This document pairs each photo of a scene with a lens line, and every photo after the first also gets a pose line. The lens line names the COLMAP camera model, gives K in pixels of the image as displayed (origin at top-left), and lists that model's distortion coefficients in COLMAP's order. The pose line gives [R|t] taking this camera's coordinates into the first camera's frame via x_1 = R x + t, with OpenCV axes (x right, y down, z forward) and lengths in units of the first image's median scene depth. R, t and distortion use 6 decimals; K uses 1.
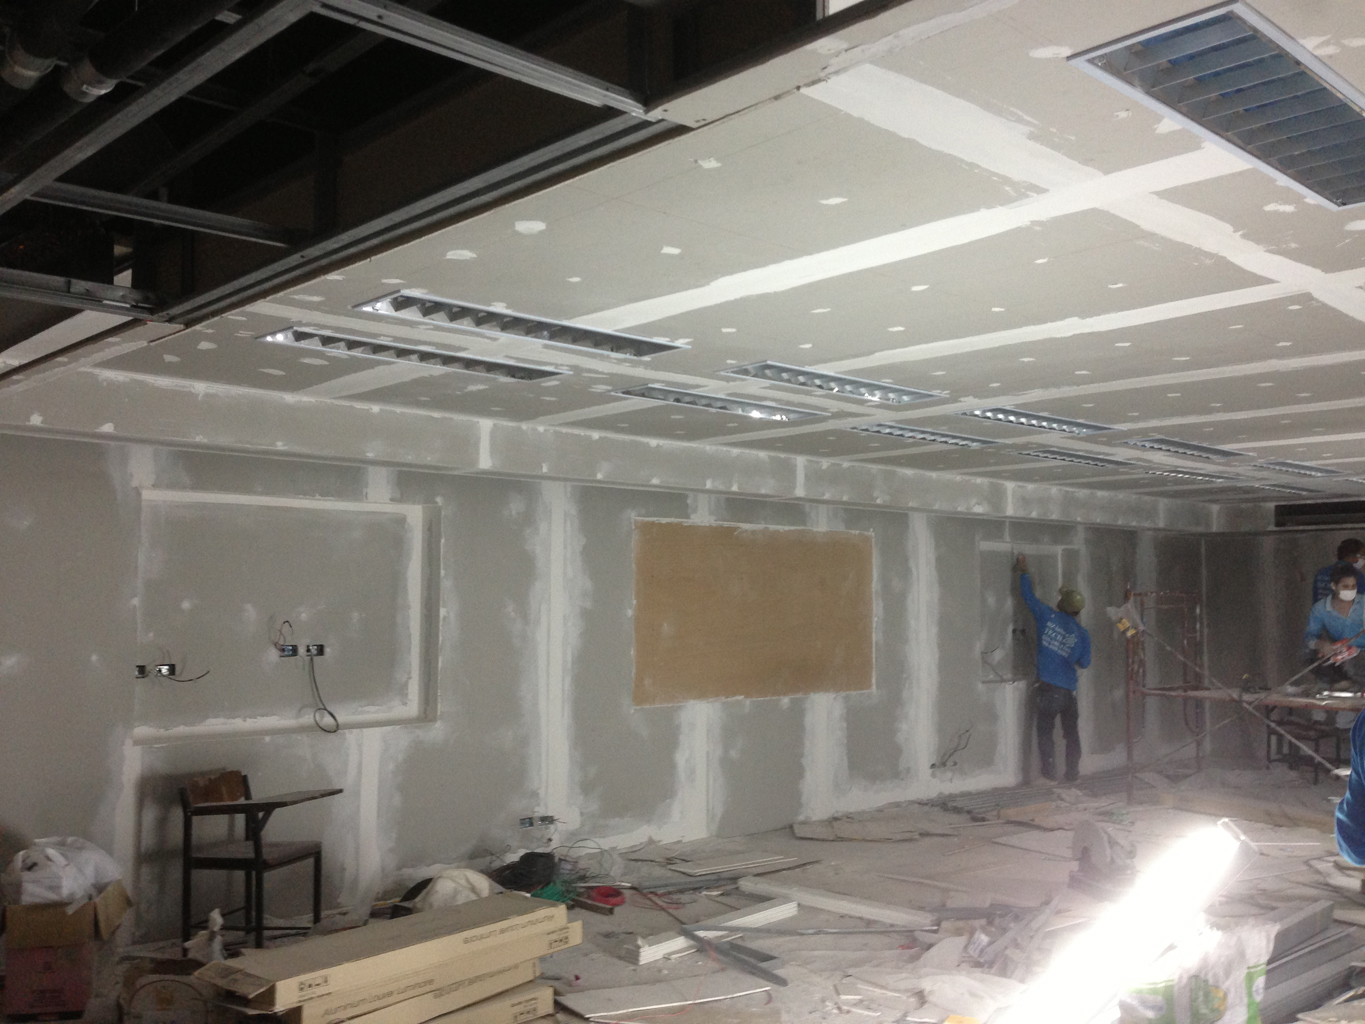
lens RADIAL K [[1252.0, 0, 682.0], [0, 1252.0, 524.0], [0, 0, 1]] dist [0.125449, -0.239860]
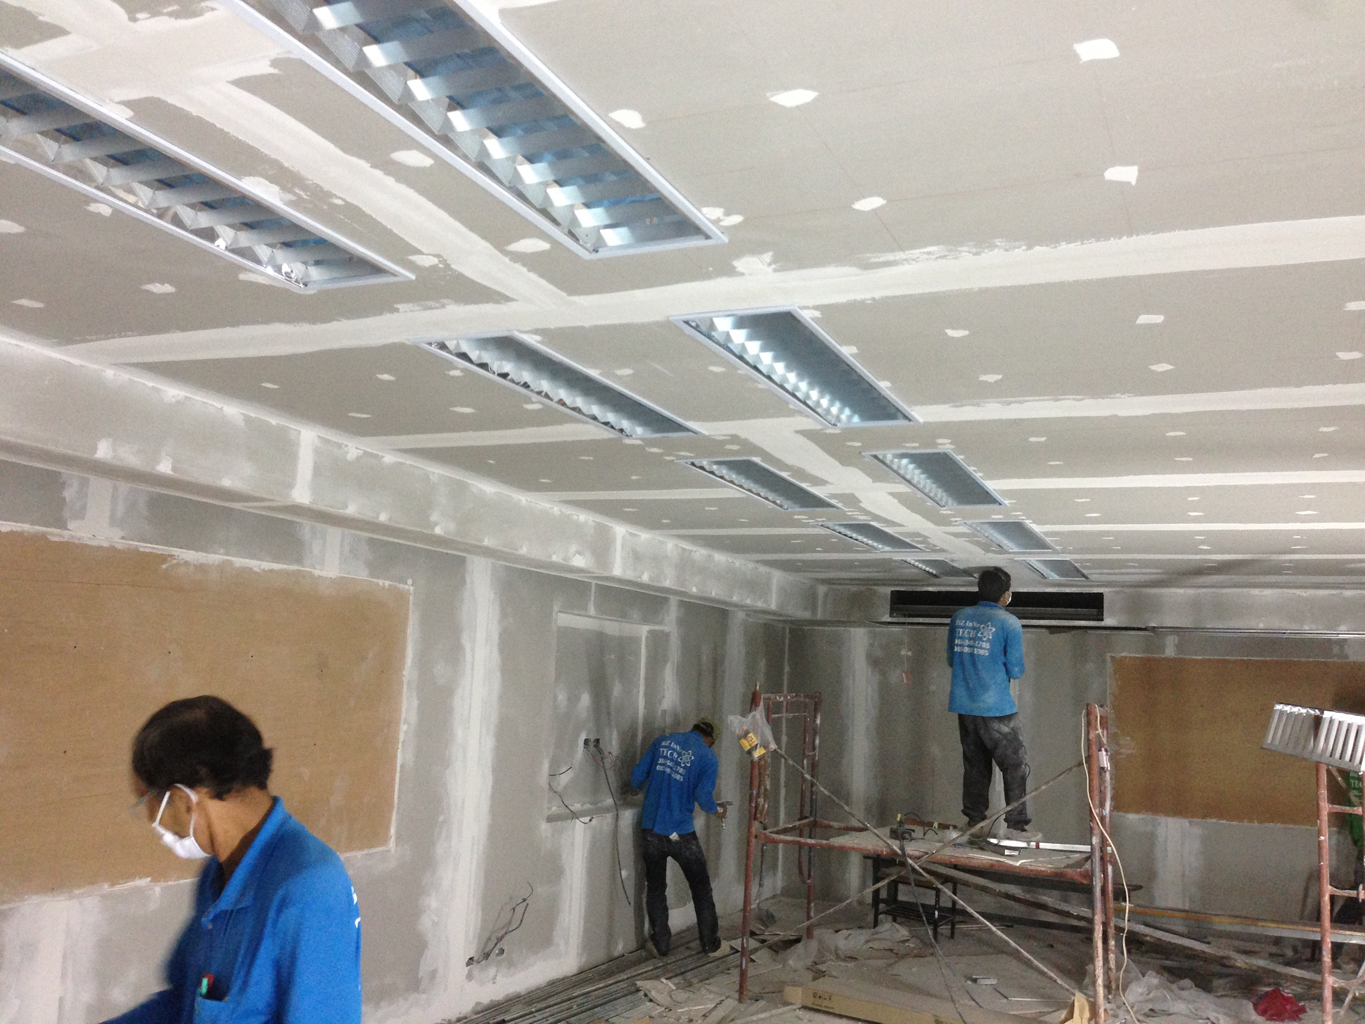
lens RADIAL K [[1265.5, 0, 690.1], [0, 1265.5, 529.6], [0, 0, 1]] dist [0.129210, -0.229793]
pose [[0.914031, 0.086847, 0.396240, 0.035821], [-0.064617, 0.995512, -0.069138, 0.018249], [-0.400466, 0.037591, 0.915540, 0.504718]]
